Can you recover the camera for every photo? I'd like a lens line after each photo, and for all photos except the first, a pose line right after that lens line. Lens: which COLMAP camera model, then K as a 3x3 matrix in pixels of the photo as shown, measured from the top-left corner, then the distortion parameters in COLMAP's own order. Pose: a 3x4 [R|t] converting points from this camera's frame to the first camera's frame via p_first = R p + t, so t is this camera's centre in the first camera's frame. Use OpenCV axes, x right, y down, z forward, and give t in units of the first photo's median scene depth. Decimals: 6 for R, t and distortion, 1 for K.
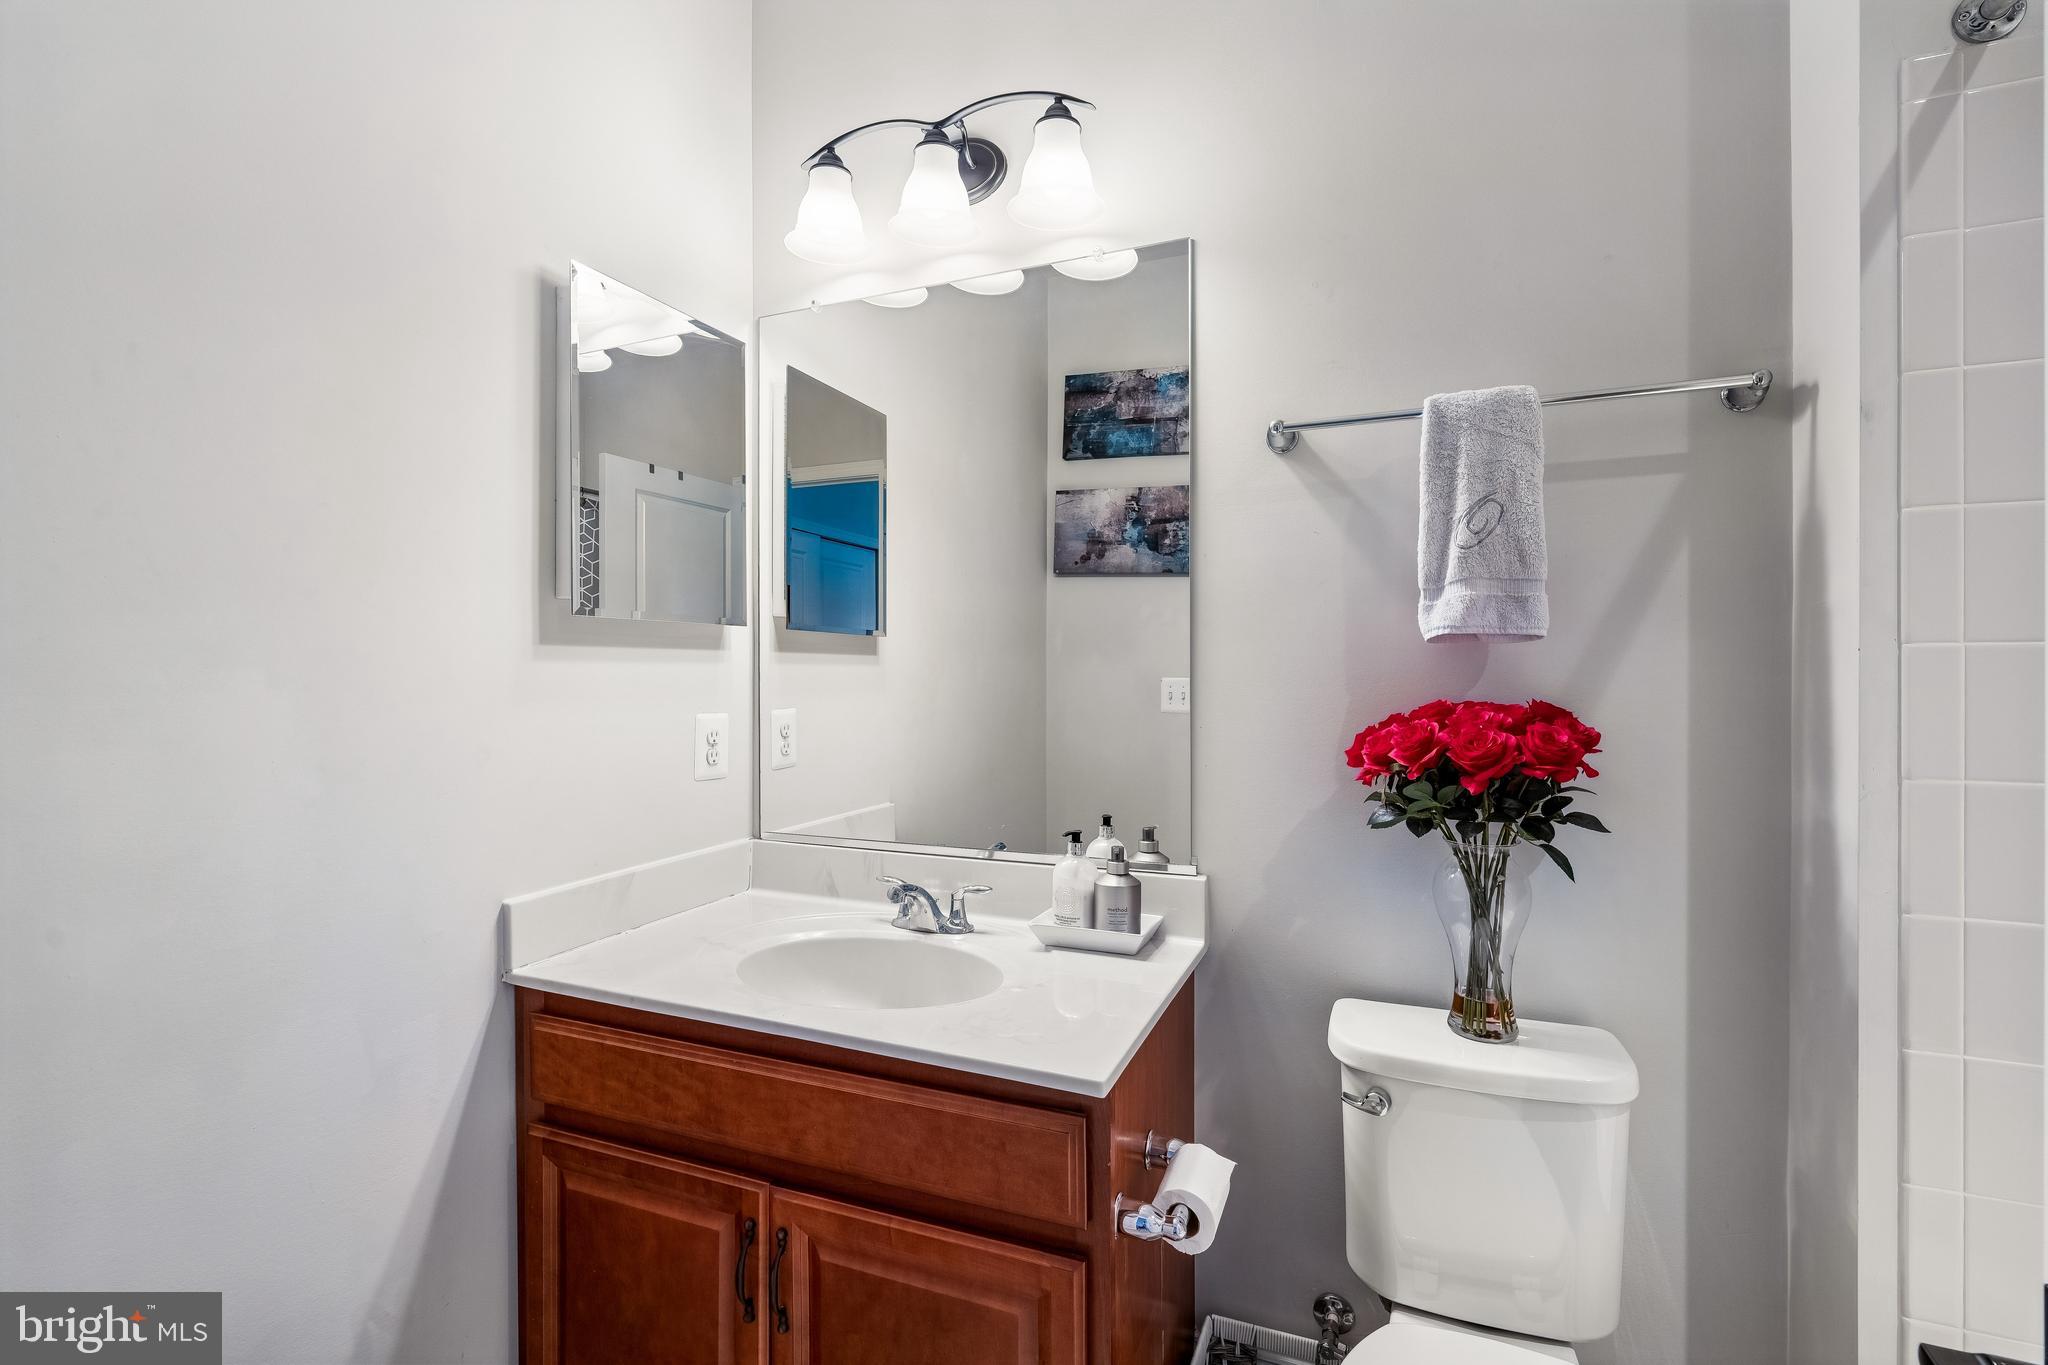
lens RADIAL K [[911.8, 0, 1024.0], [0, 911.8, 682.5], [0, 0, 1]] dist [-0.002457, 0.000058]
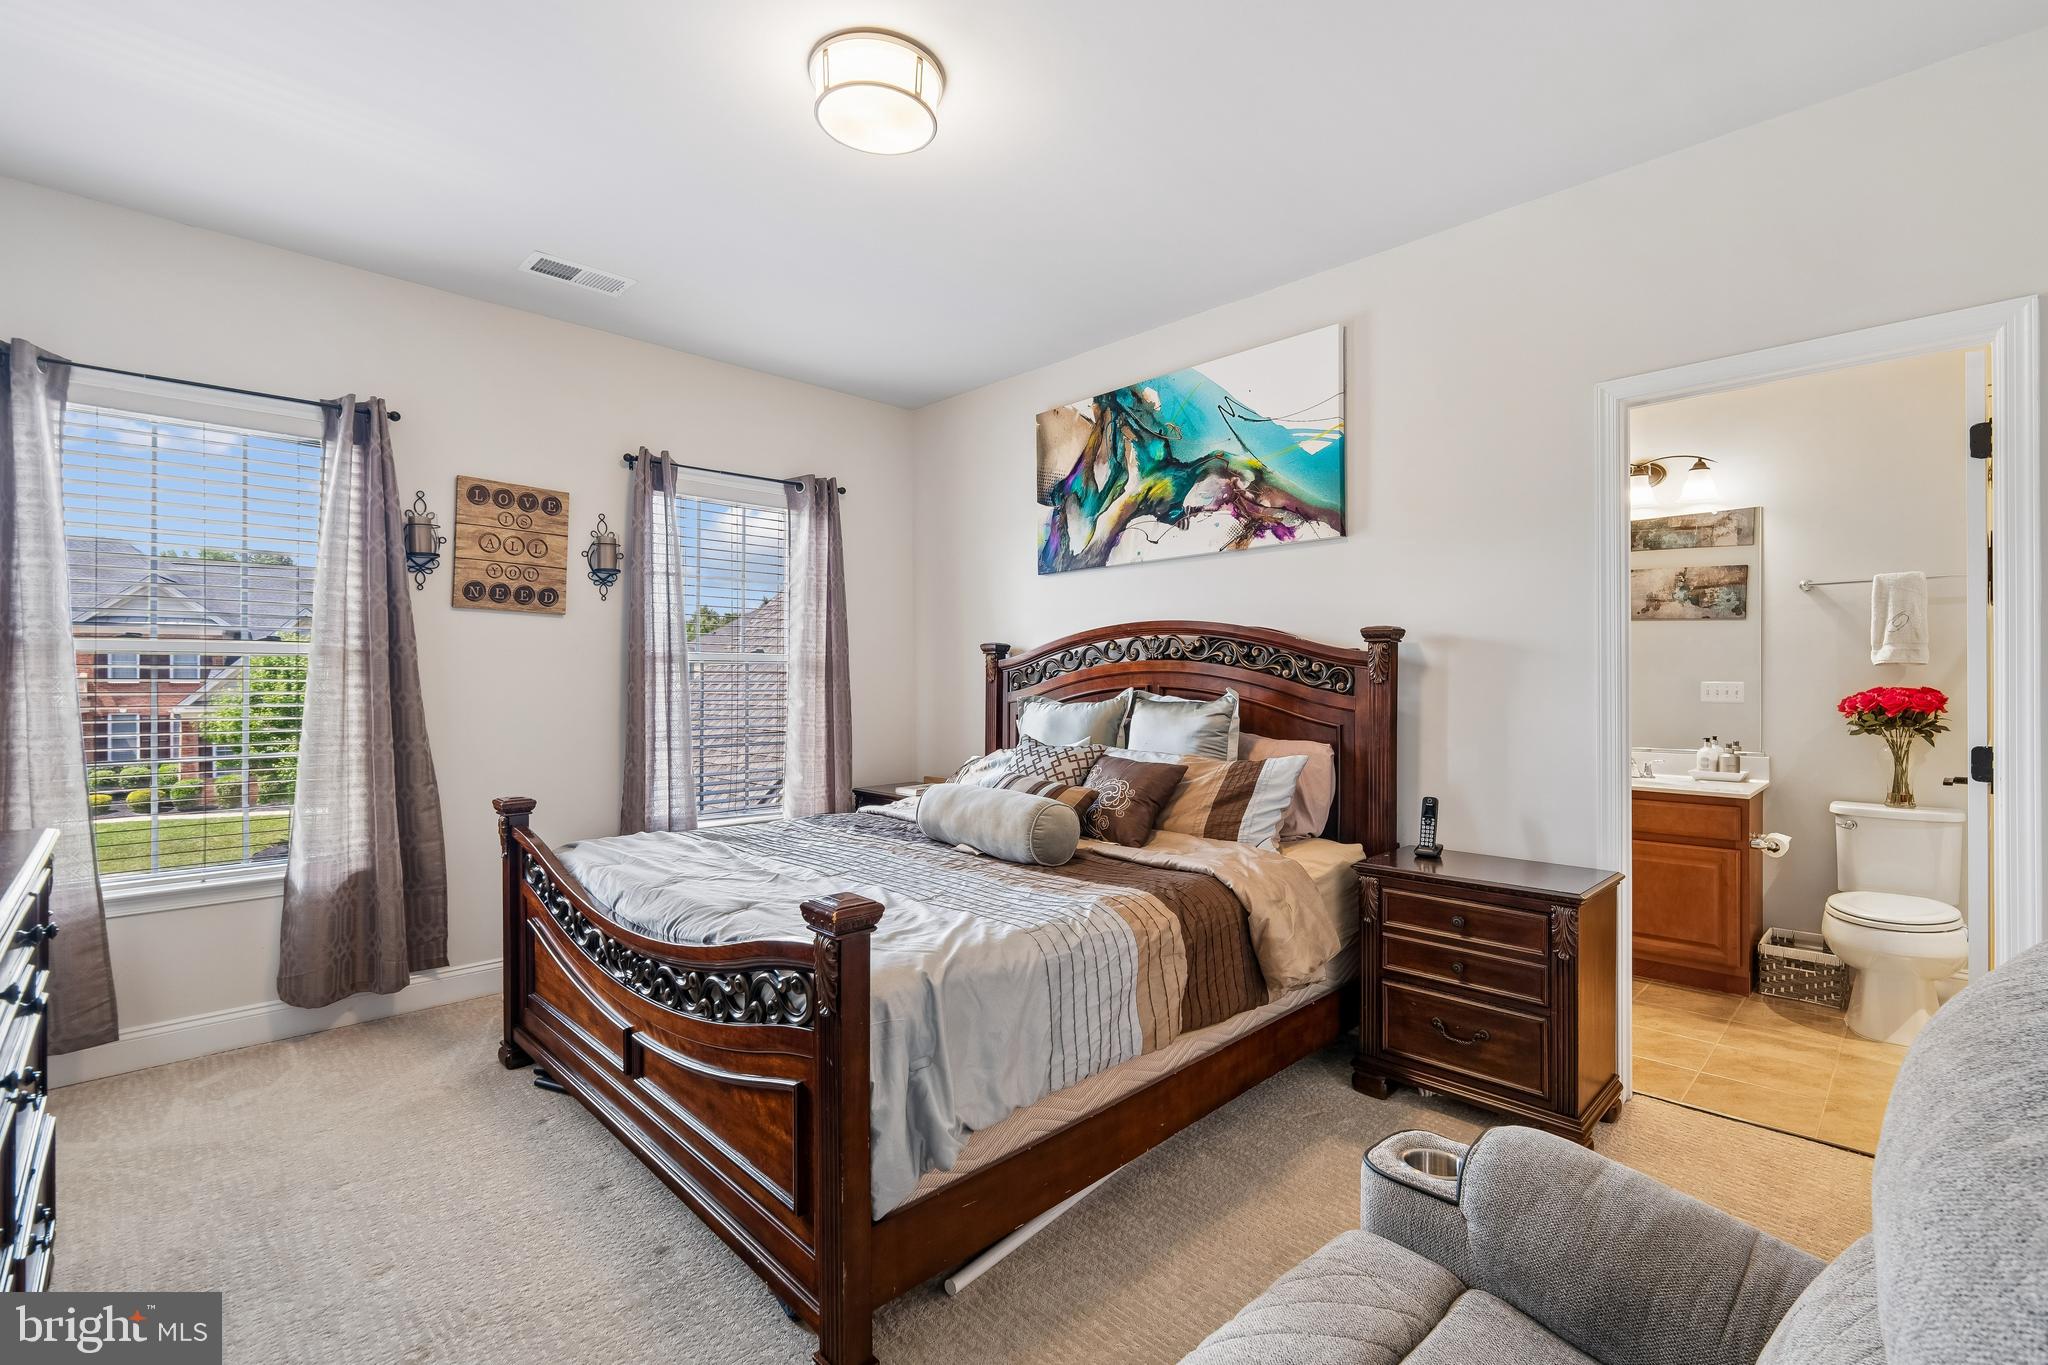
lens RADIAL K [[911.8, 0, 1024.0], [0, 911.8, 682.5], [0, 0, 1]] dist [-0.002457, 0.000058]
pose [[0.921026, 0.001182, -0.389498, -0.814261], [-0.004874, 0.999952, -0.008492, 0.040514], [0.389470, 0.009720, 0.920988, -2.415733]]
